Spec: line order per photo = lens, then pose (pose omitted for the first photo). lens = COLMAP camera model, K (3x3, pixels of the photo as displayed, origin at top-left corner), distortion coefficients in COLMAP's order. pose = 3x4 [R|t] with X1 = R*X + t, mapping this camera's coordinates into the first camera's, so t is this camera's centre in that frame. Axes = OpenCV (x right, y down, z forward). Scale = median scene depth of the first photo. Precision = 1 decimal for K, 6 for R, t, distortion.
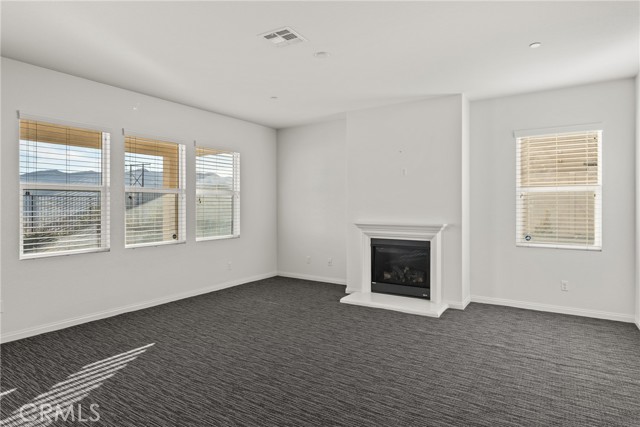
lens RADIAL K [[380.6, 0, 335.3], [0, 380.6, 201.1], [0, 0, 1]] dist [0.006135, 0.001596]
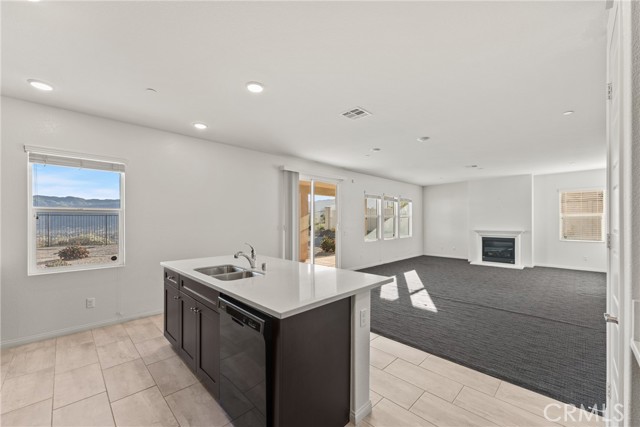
lens RADIAL K [[258.4, 0, 322.7], [0, 258.4, 215.7], [0, 0, 1]] dist [-0.002589, -0.000532]
pose [[0.973308, -0.007385, -0.229385, -0.515264], [0.005568, 0.999948, -0.008569, -0.022526], [0.229436, 0.007063, 0.973298, -0.770153]]
